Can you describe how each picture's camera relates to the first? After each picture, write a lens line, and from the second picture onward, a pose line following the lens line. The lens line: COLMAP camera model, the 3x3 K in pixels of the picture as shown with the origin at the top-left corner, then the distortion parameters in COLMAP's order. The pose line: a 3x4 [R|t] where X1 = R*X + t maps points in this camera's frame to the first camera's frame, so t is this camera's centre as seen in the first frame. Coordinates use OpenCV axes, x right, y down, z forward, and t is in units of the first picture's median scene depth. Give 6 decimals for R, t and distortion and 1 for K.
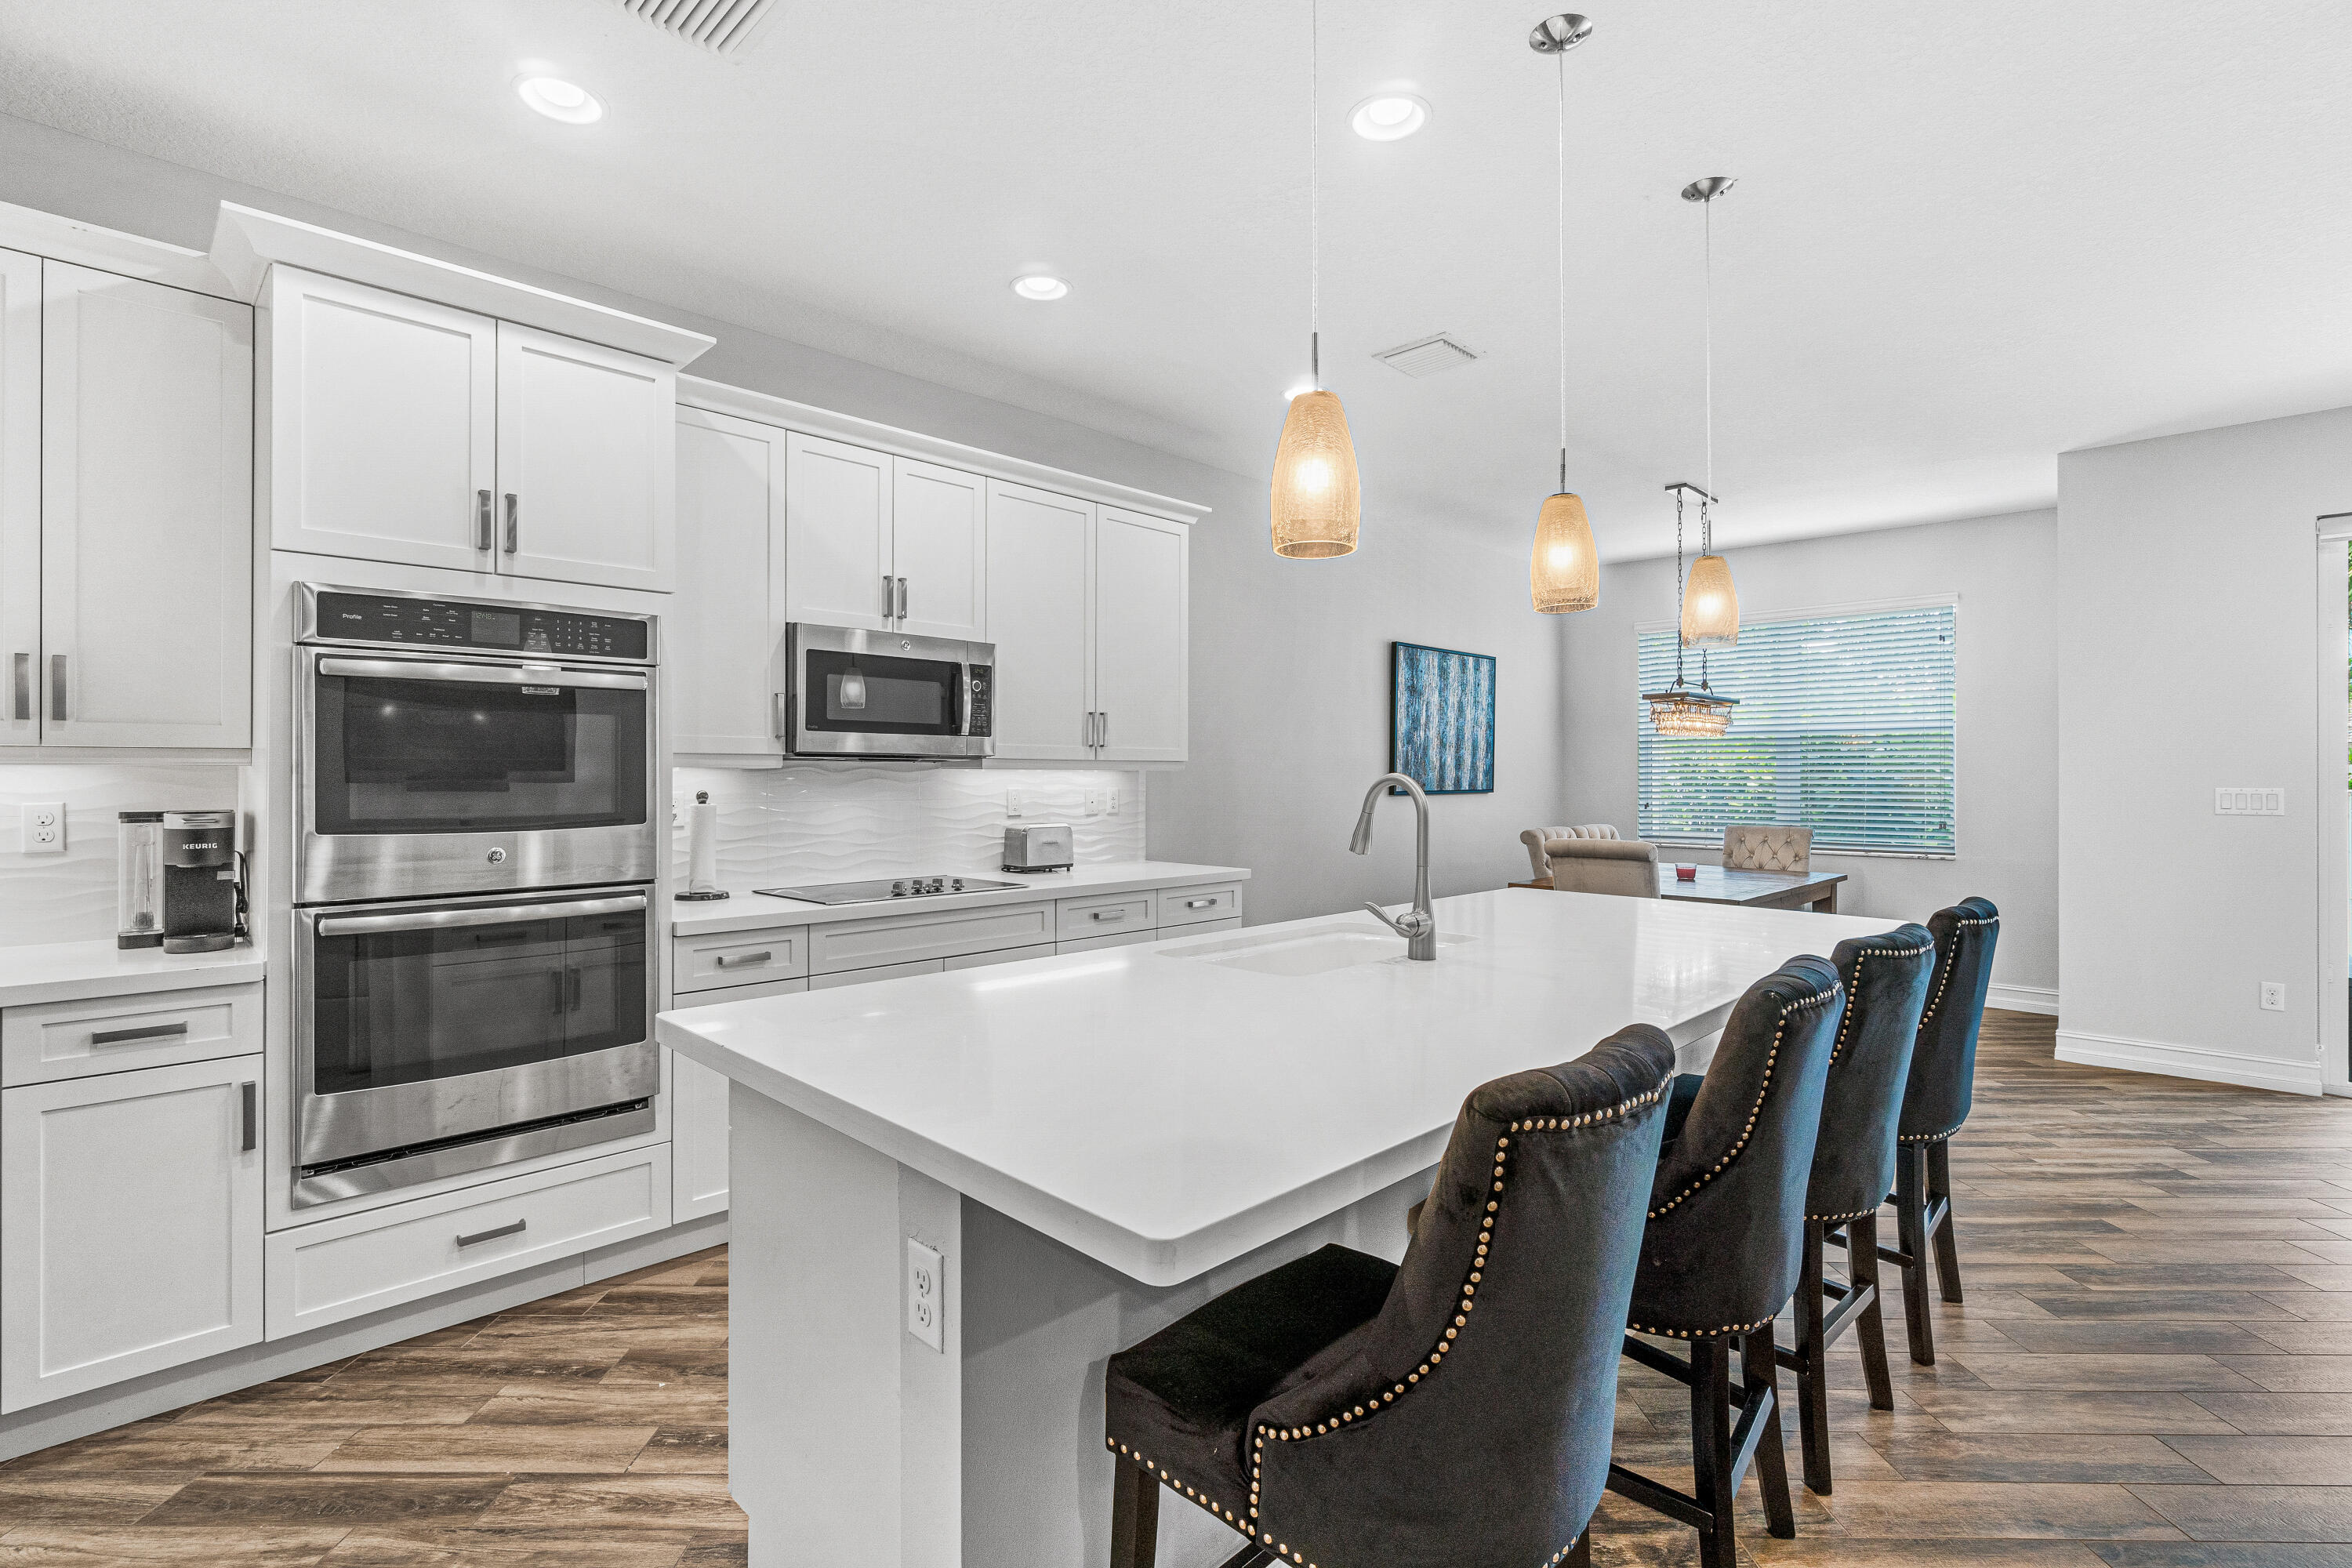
lens RADIAL K [[1093.4, 0, 1171.8], [0, 1093.4, 773.1], [0, 0, 1]] dist [-0.002338, -0.000275]
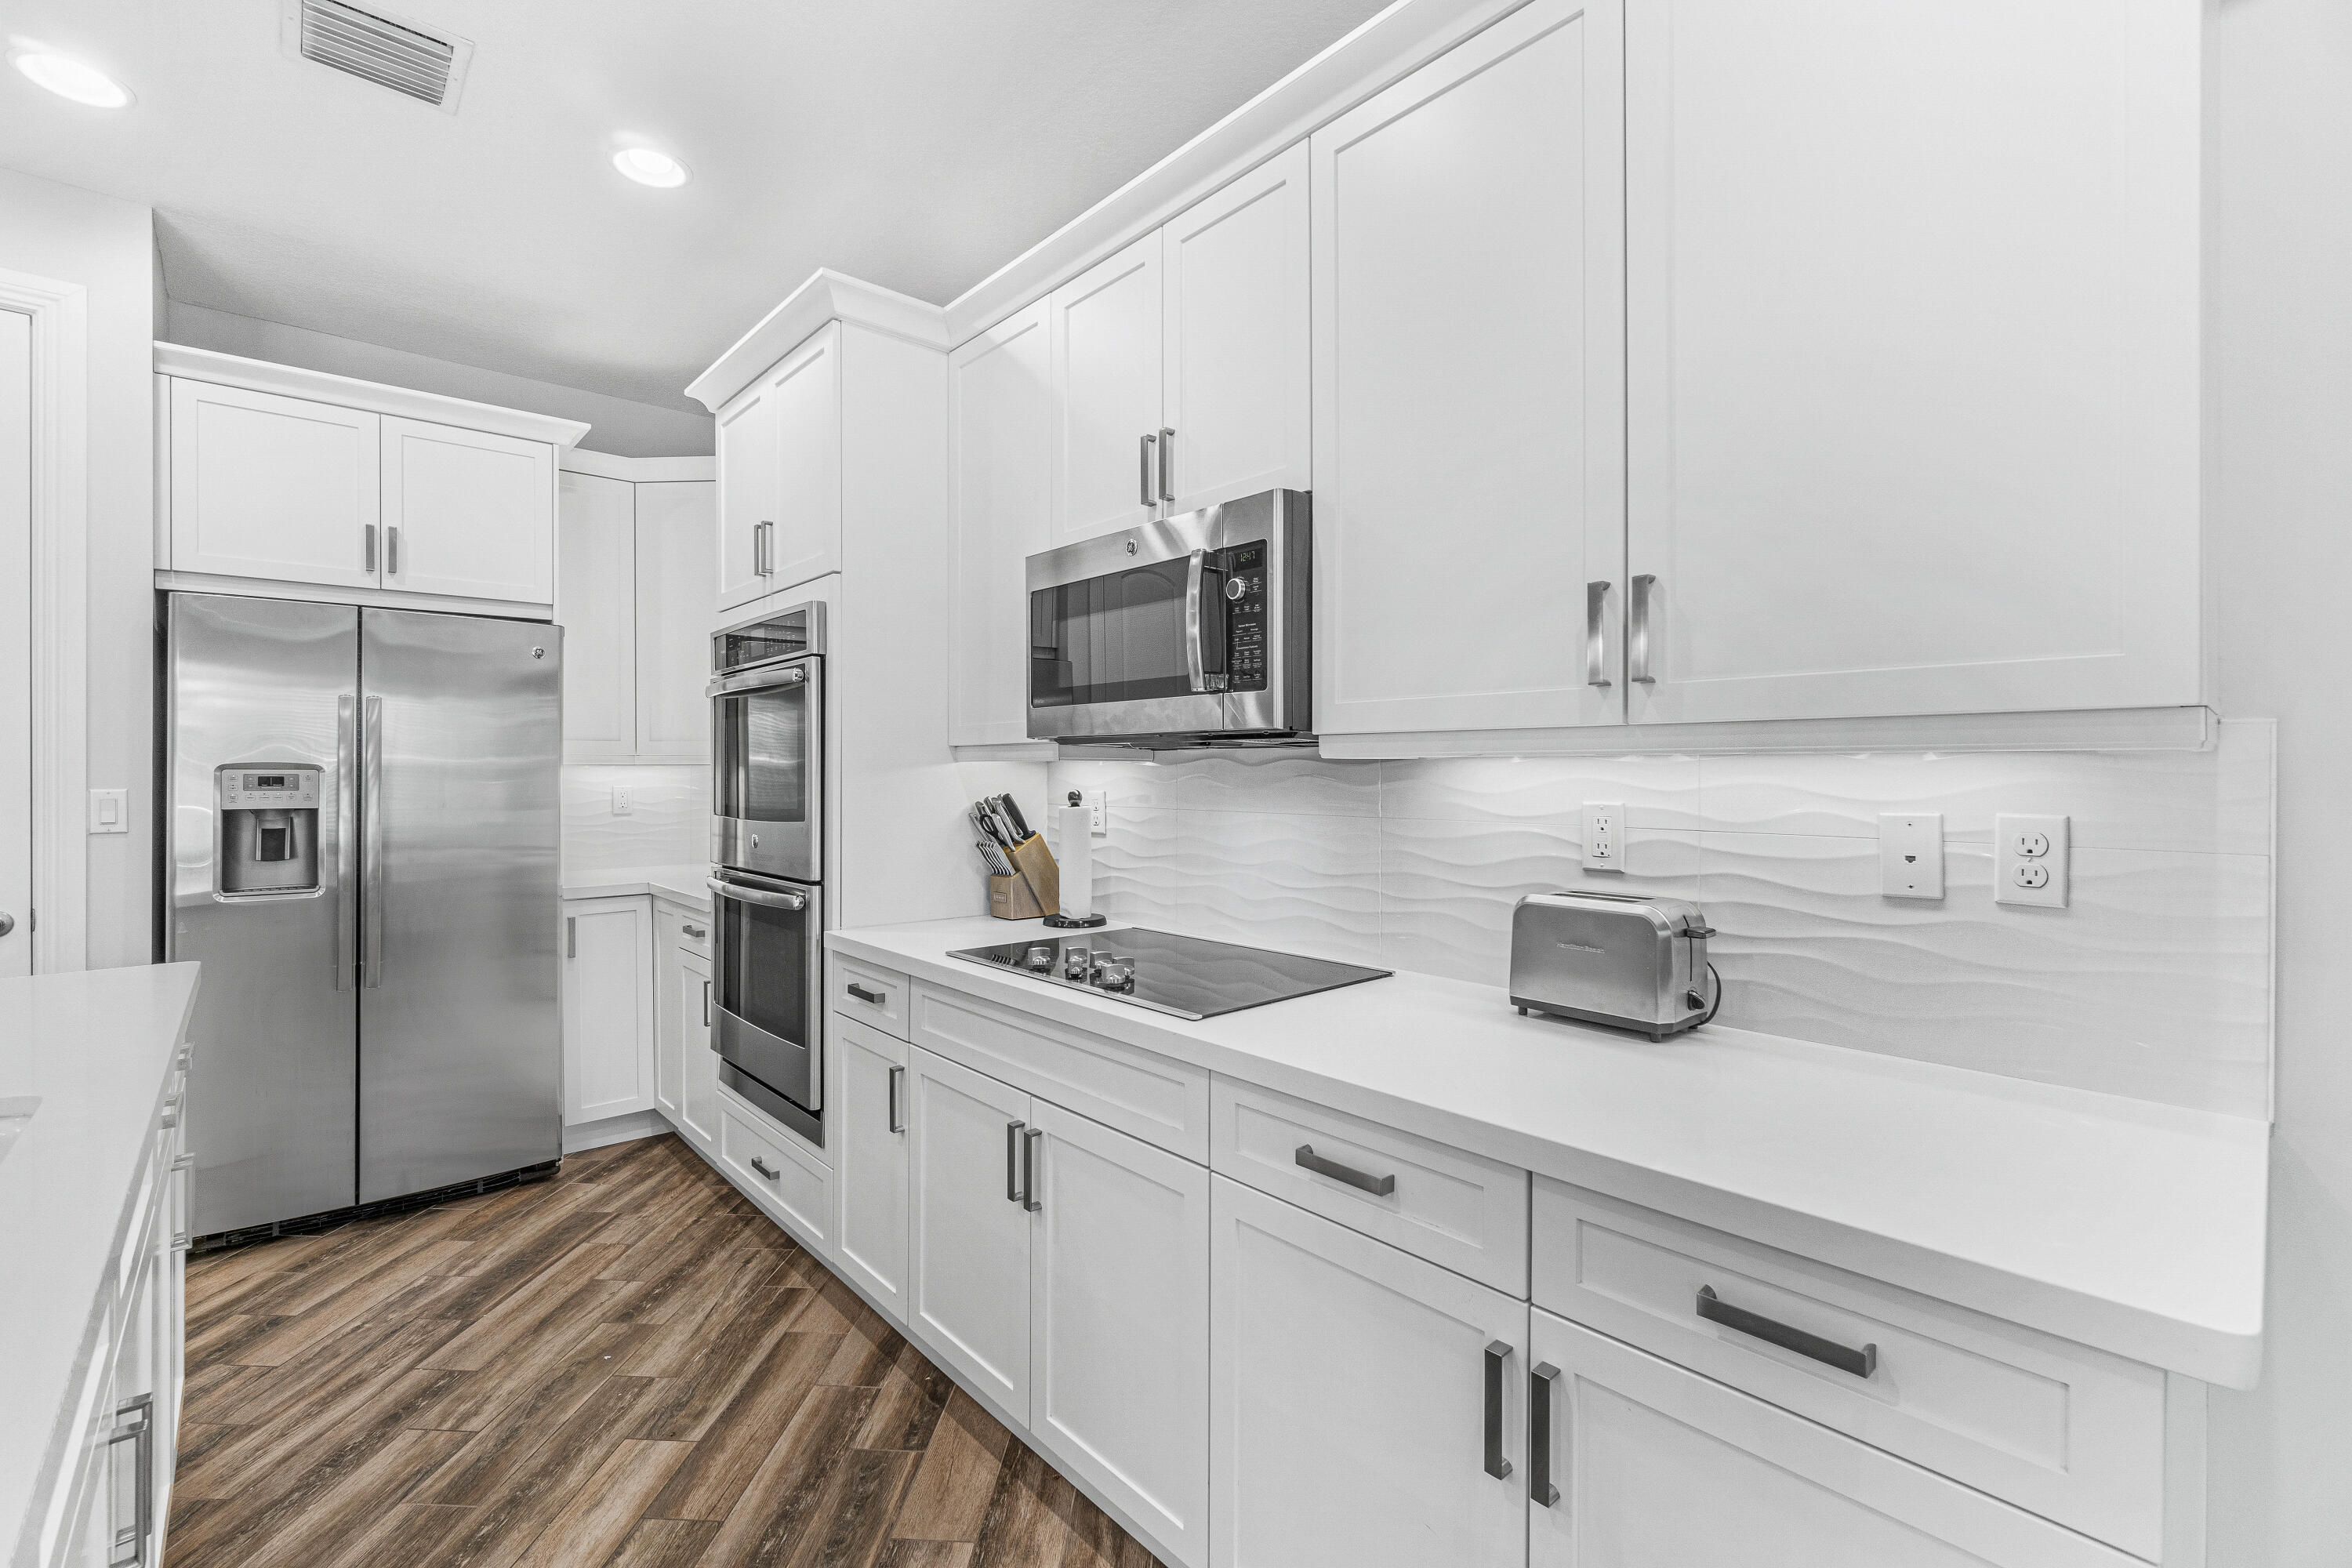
lens RADIAL K [[1013.4, 0, 1165.3], [0, 1013.4, 775.1], [0, 0, 1]] dist [-0.002312, 0.000313]
pose [[-0.063911, 0.003526, -0.997949, 0.283366], [0.001697, 0.999993, 0.003425, 0.002233], [0.997954, -0.001475, -0.063917, 1.015018]]
